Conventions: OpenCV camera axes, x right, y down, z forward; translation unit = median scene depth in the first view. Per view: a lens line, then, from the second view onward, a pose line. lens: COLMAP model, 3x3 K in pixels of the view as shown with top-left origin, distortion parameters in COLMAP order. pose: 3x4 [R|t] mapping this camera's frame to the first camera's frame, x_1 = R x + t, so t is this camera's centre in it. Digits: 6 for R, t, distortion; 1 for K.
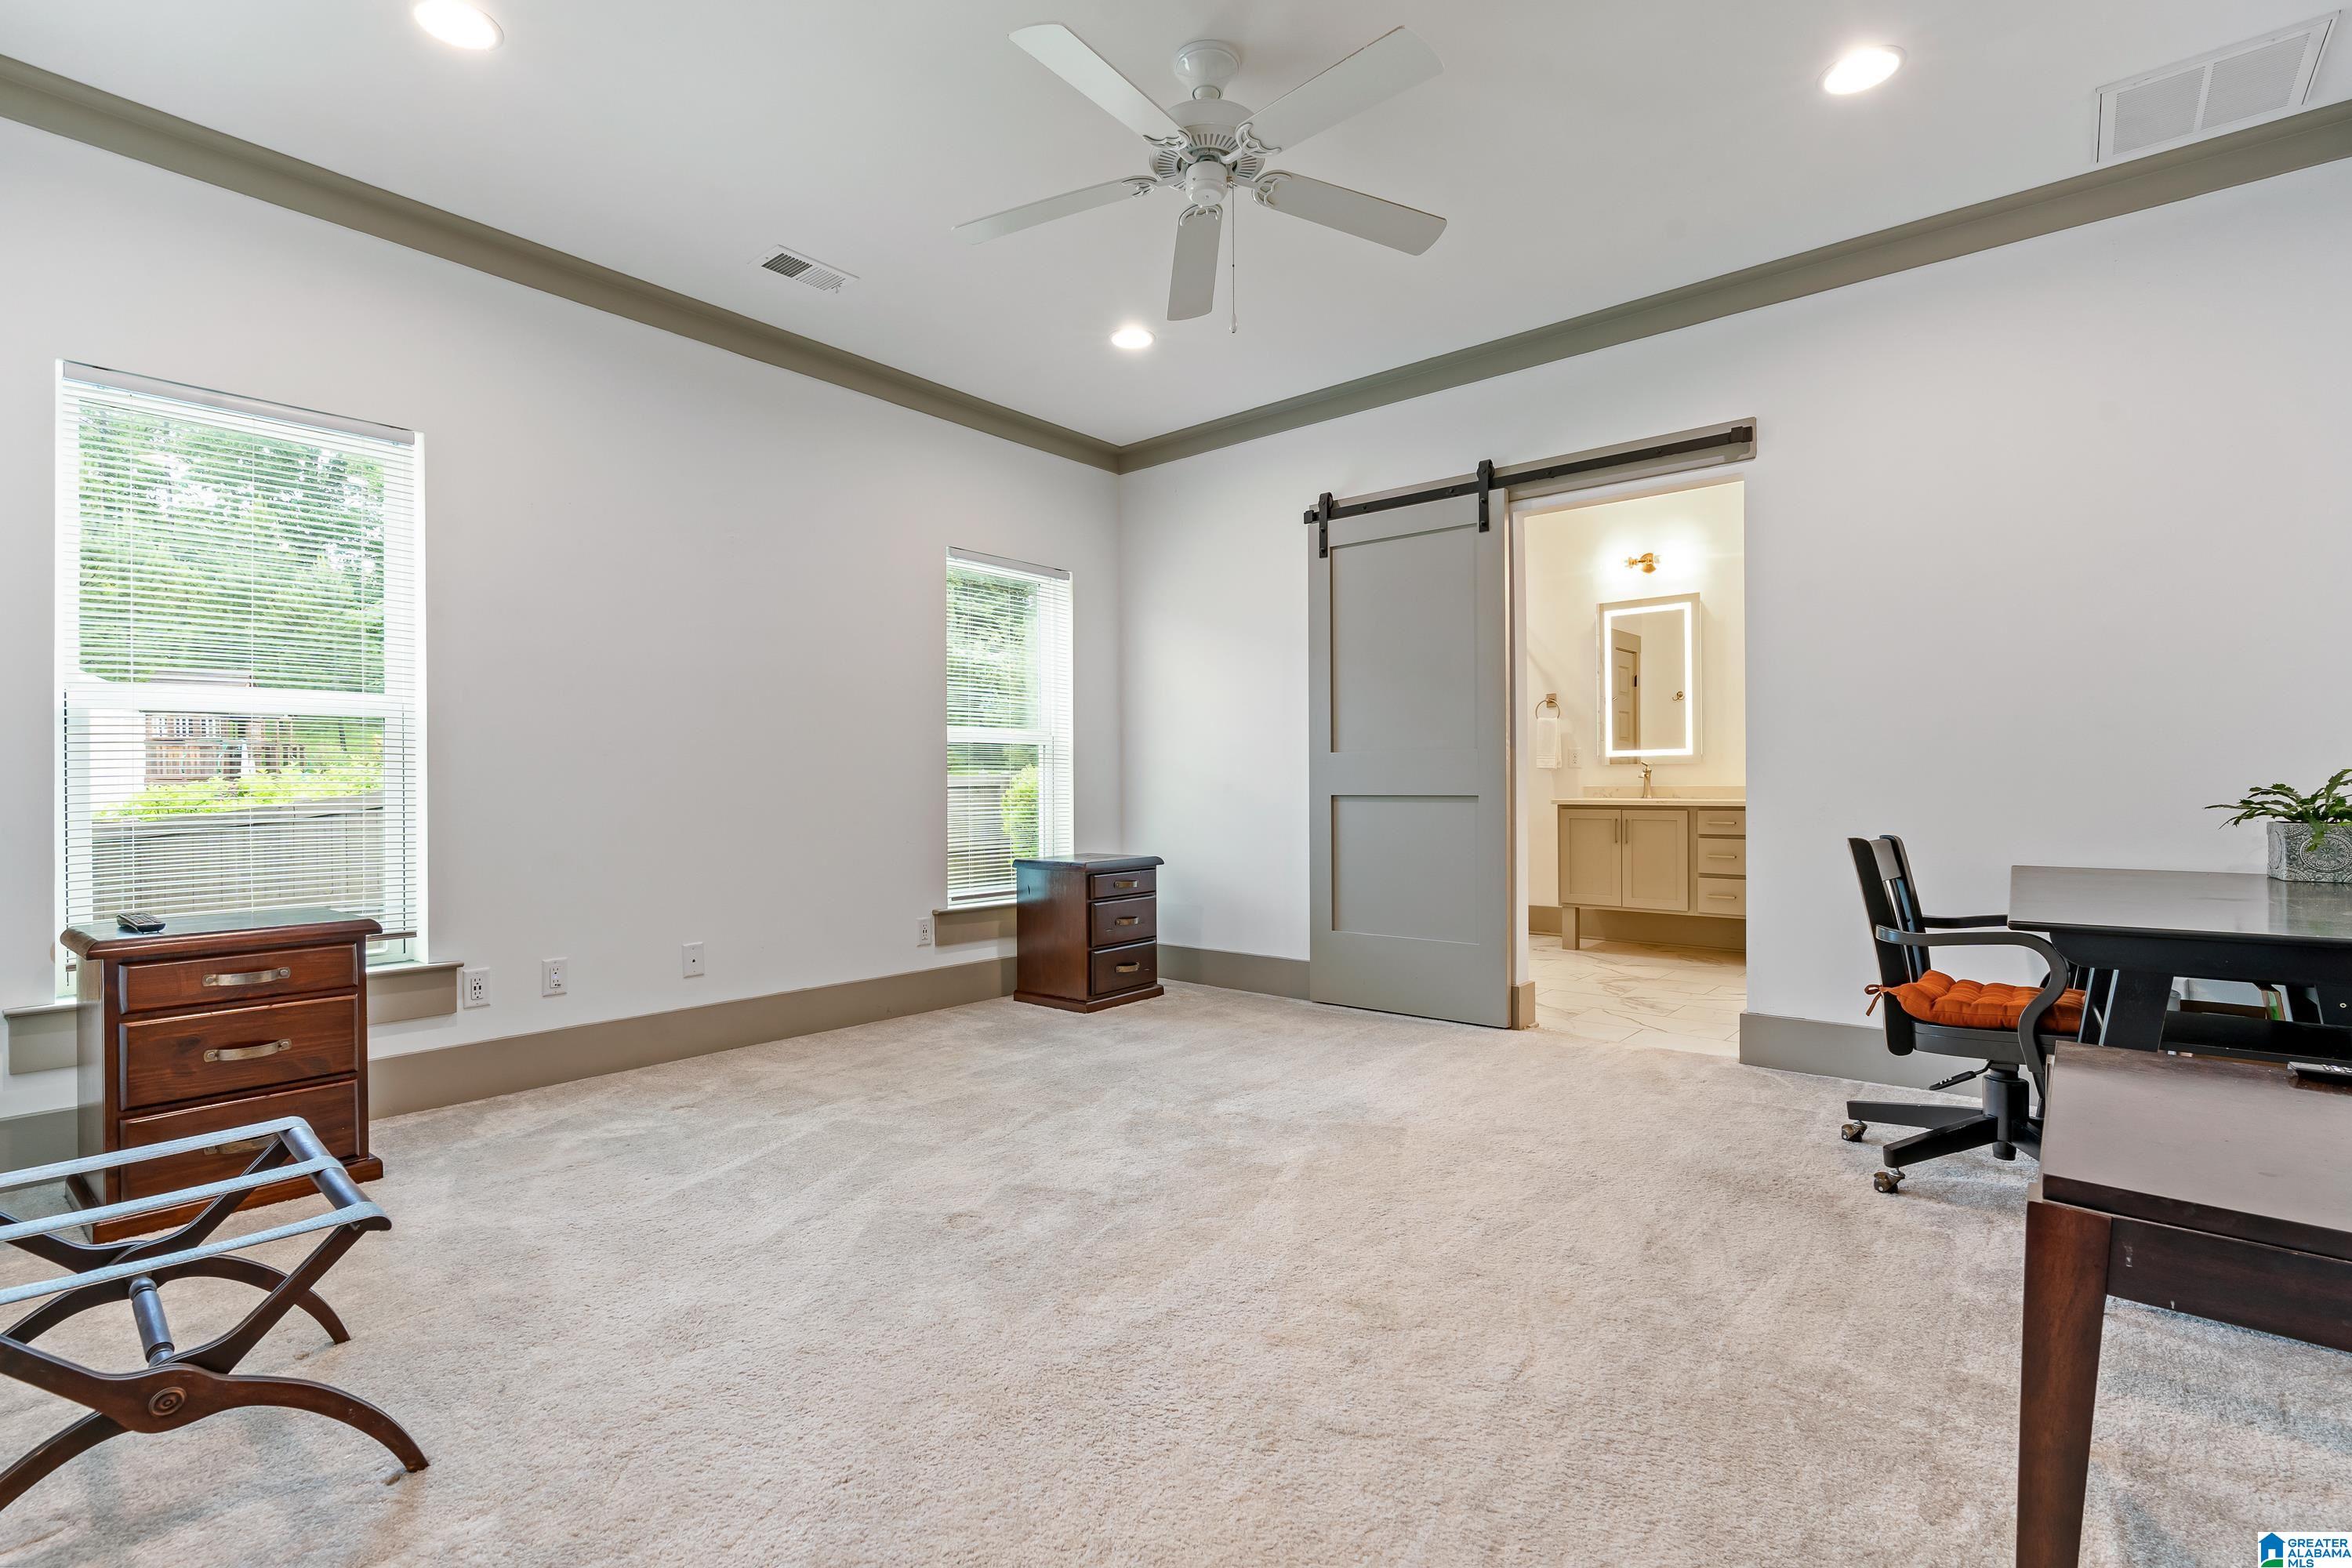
lens RADIAL K [[1078.8, 0, 1176.0], [0, 1078.8, 784.0], [0, 0, 1]] dist [-0.000081, -0.000085]
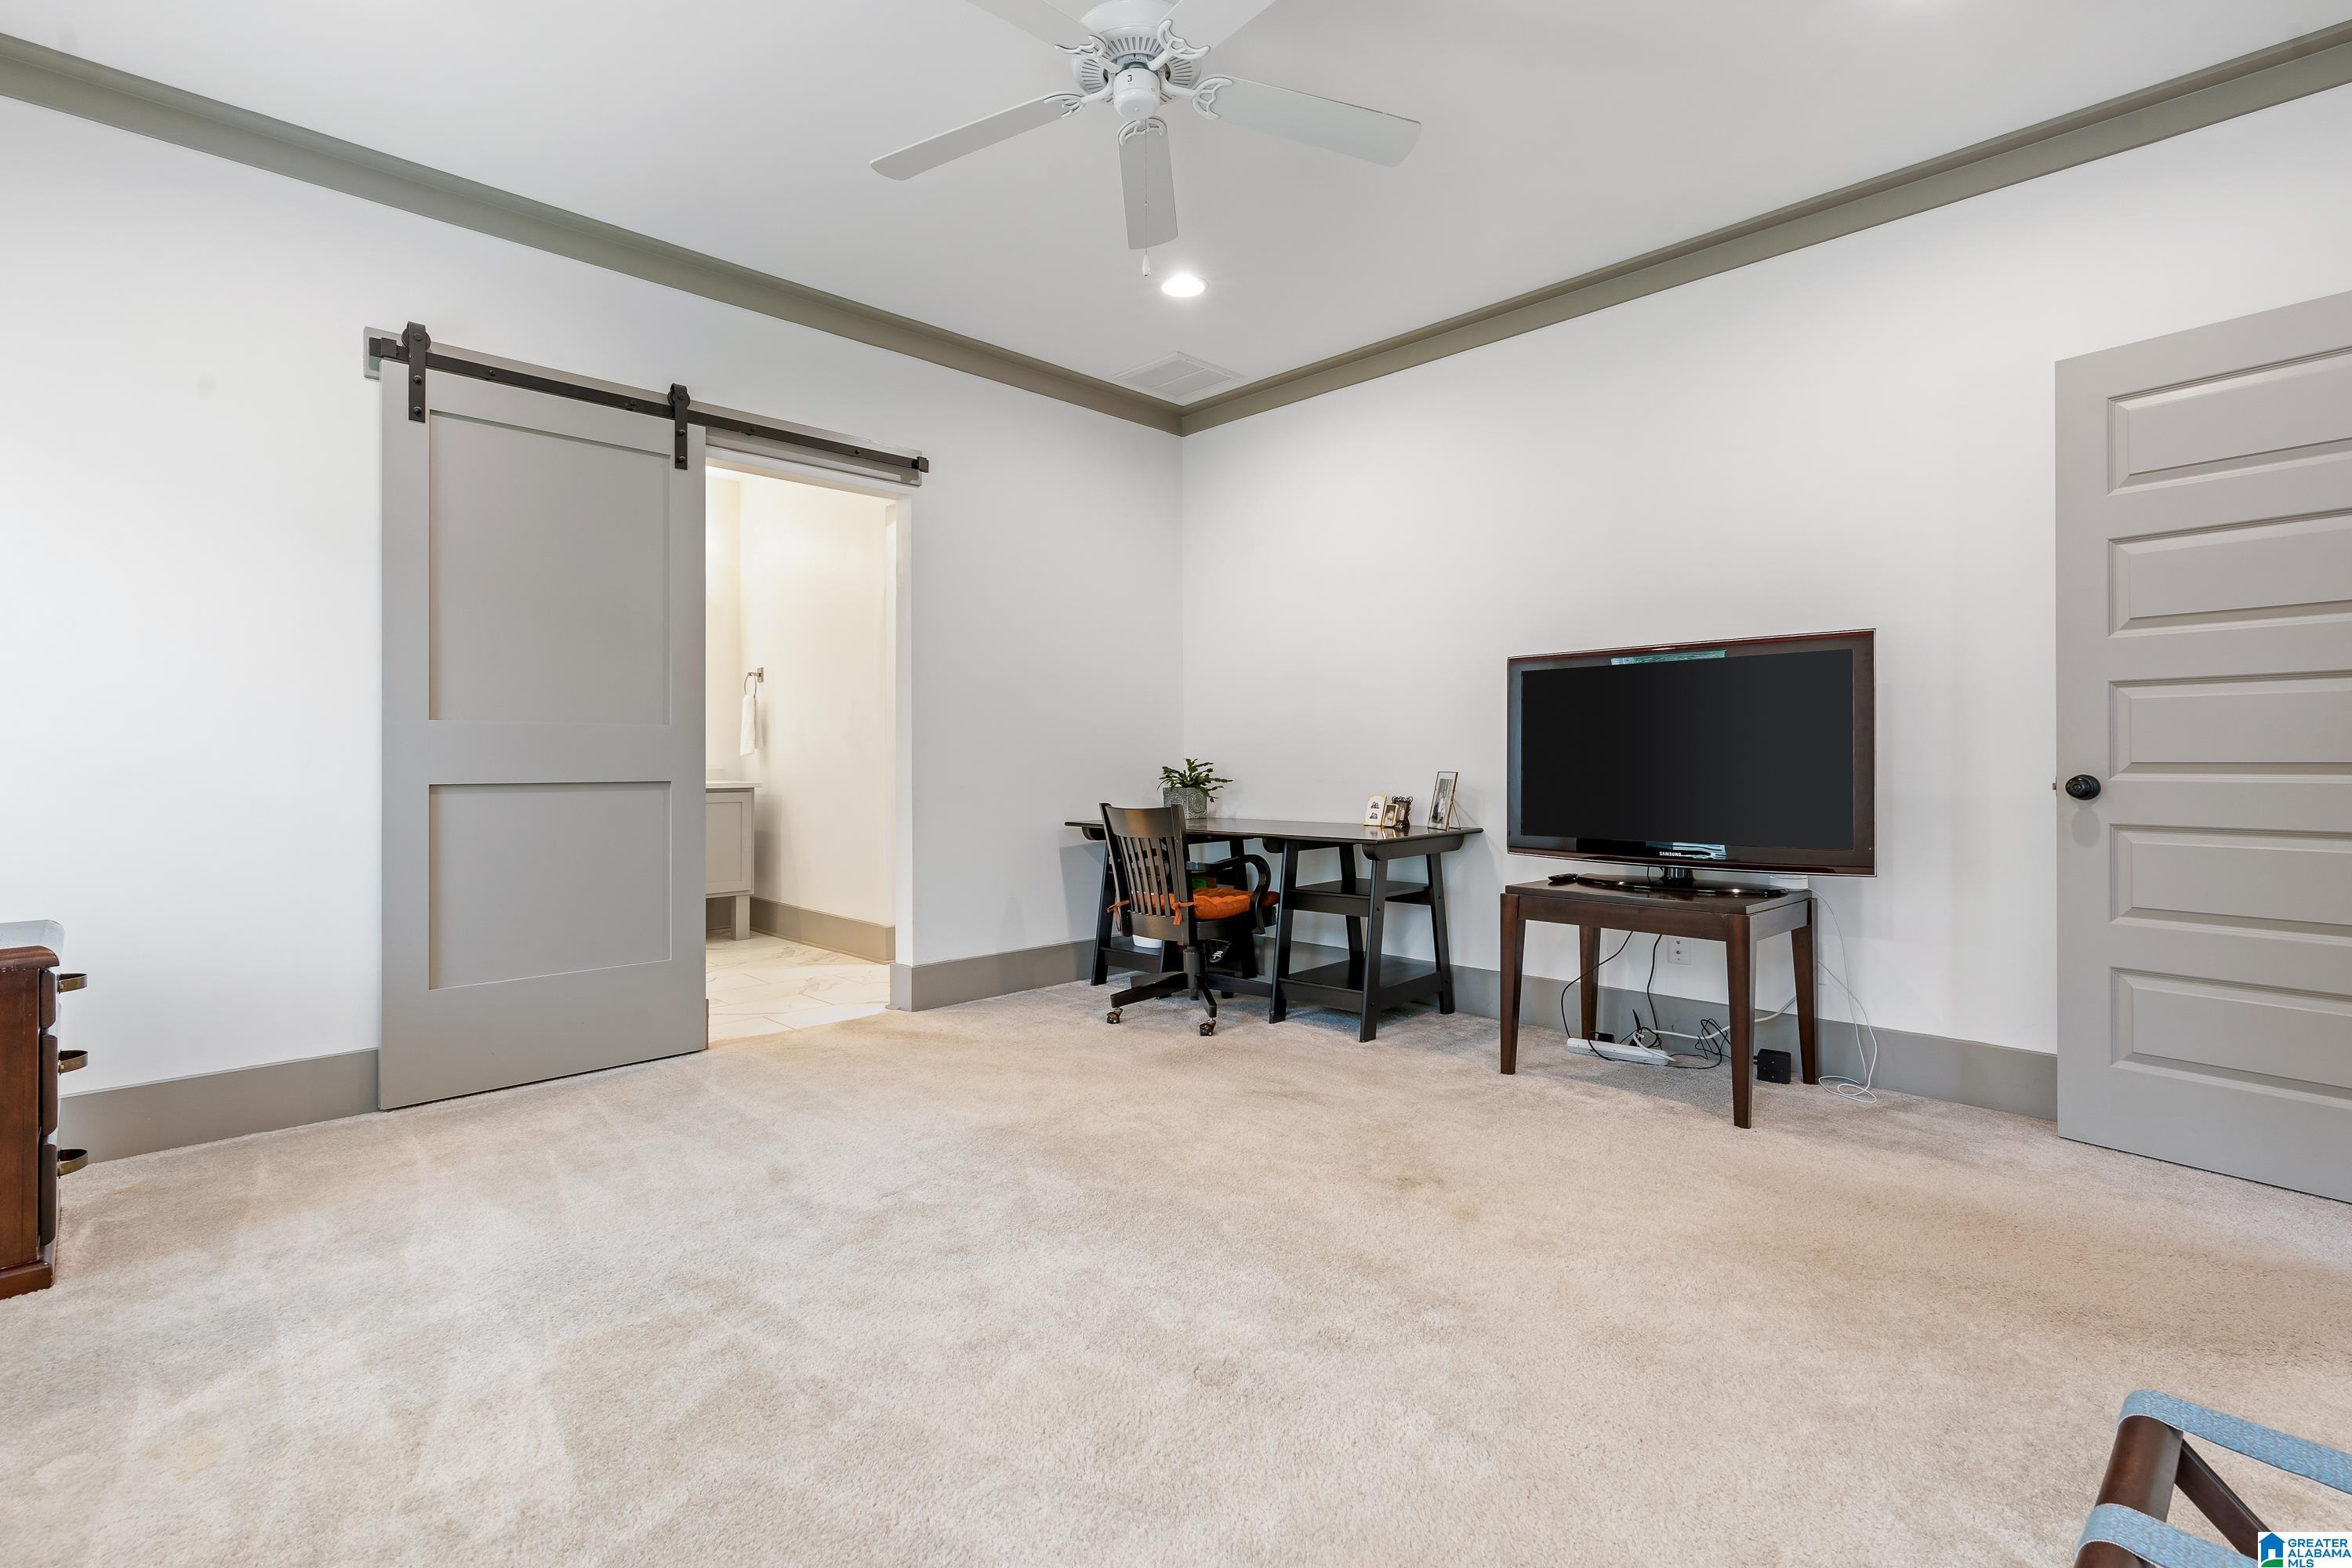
lens RADIAL K [[1080.1, 0, 1179.9], [0, 1080.1, 758.1], [0, 0, 1]] dist [-0.001143, -0.000129]
pose [[0.105520, 0.000018, 0.994417, -0.510459], [-0.008918, 0.999960, 0.000928, -0.011478], [-0.994377, -0.008966, 0.105516, 0.514356]]
